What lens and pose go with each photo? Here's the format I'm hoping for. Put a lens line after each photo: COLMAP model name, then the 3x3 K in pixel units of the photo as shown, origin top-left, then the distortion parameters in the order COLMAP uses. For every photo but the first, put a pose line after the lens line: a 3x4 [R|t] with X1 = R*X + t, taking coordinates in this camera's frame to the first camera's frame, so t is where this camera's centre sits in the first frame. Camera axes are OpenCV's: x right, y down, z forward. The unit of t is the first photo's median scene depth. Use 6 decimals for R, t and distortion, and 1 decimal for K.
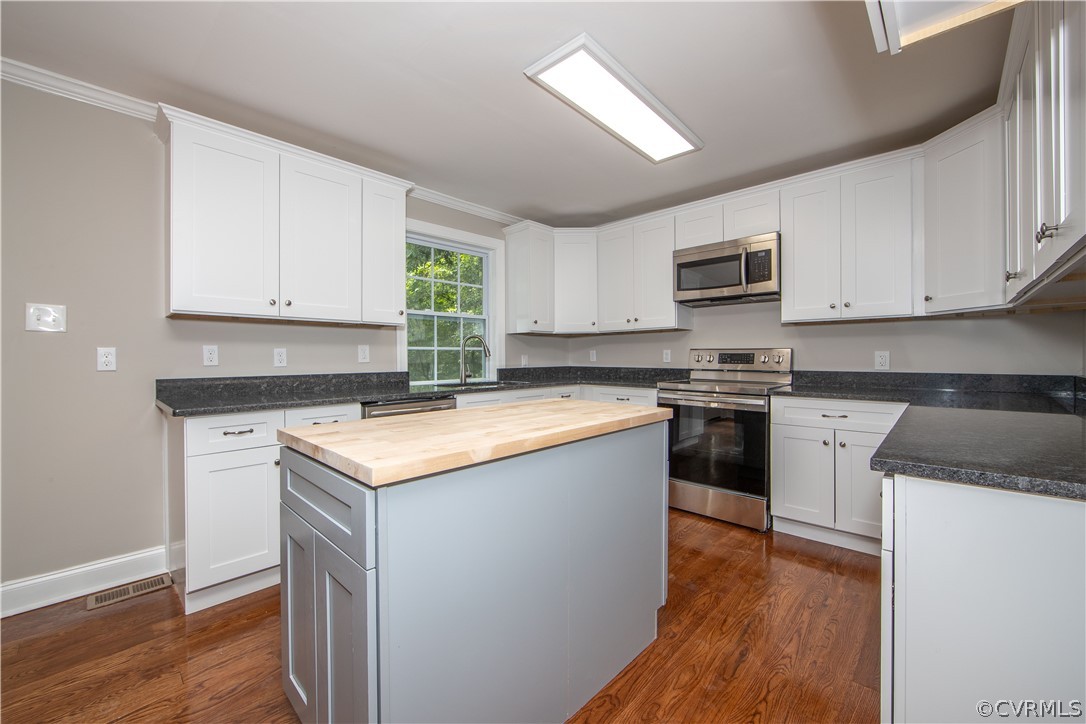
lens RADIAL K [[431.9, 0, 545.1], [0, 431.9, 358.6], [0, 0, 1]] dist [-0.010000, 0.000547]
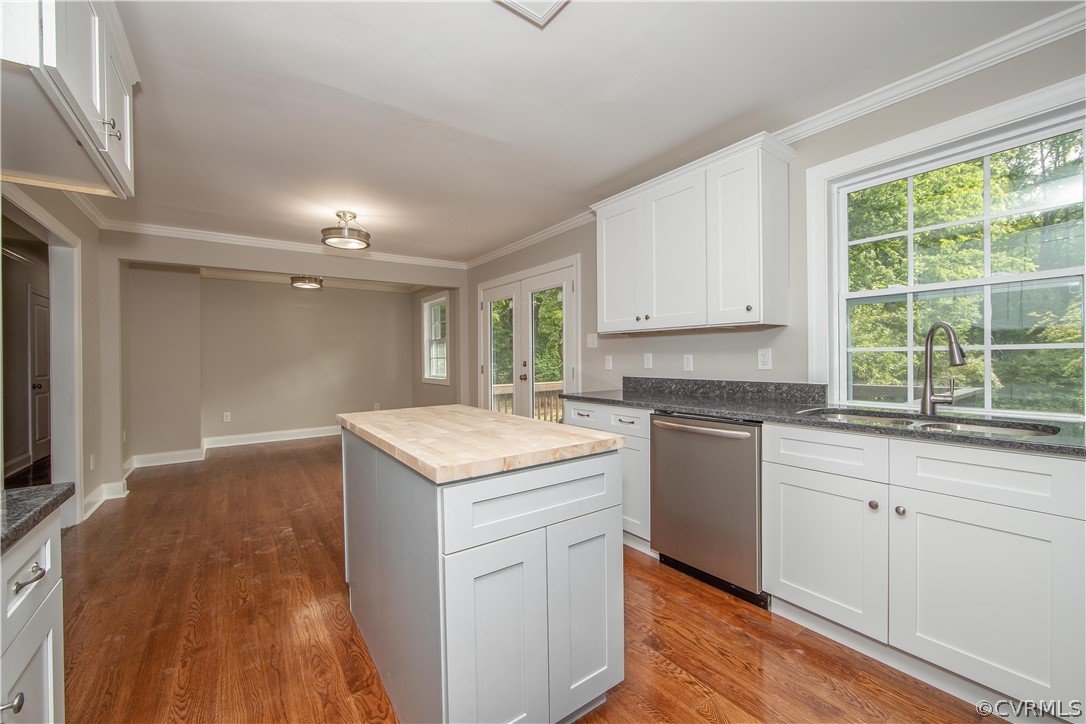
lens RADIAL K [[431.9, 0, 535.0], [0, 431.9, 359.4], [0, 0, 1]] dist [-0.010000, 0.000547]
pose [[-0.202969, 0.017762, -0.979024, 0.508957], [0.008585, 0.999829, 0.016360, -0.029156], [0.979148, -0.005084, -0.203087, 0.758696]]
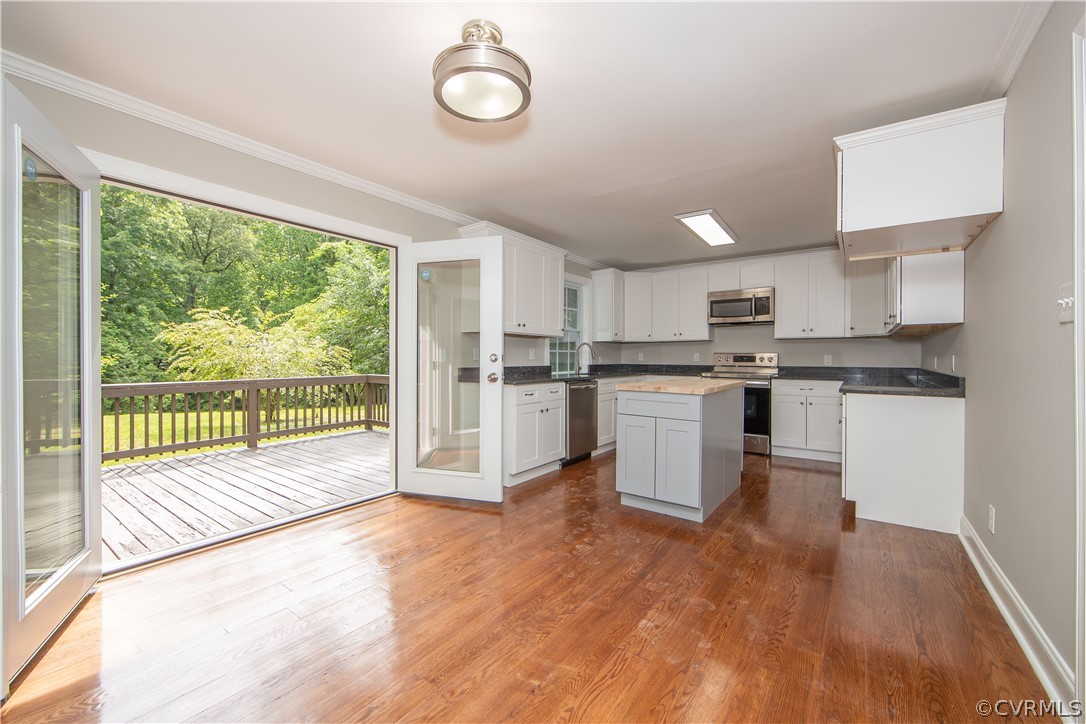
lens RADIAL K [[431.9, 0, 542.9], [0, 431.9, 361.7], [0, 0, 1]] dist [-0.010000, 0.000547]
pose [[0.992717, 0.007337, 0.120249, -0.594033], [-0.007975, 0.999957, 0.004825, 0.009899], [-0.120208, -0.005748, 0.992732, -0.624254]]
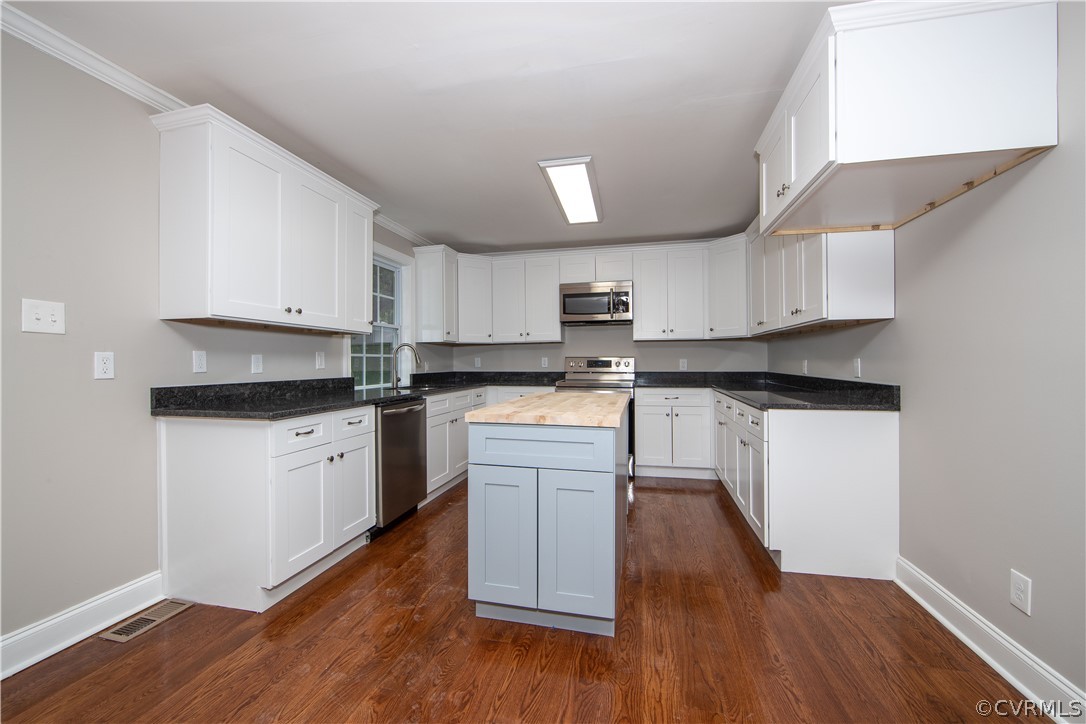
lens RADIAL K [[431.9, 0, 540.9], [0, 431.9, 360.5], [0, 0, 1]] dist [-0.010000, 0.000547]
pose [[0.864446, 0.001625, 0.502723, -0.498757], [0.004051, 0.999940, -0.010197, 0.002383], [-0.502710, 0.010851, 0.864387, -0.154700]]
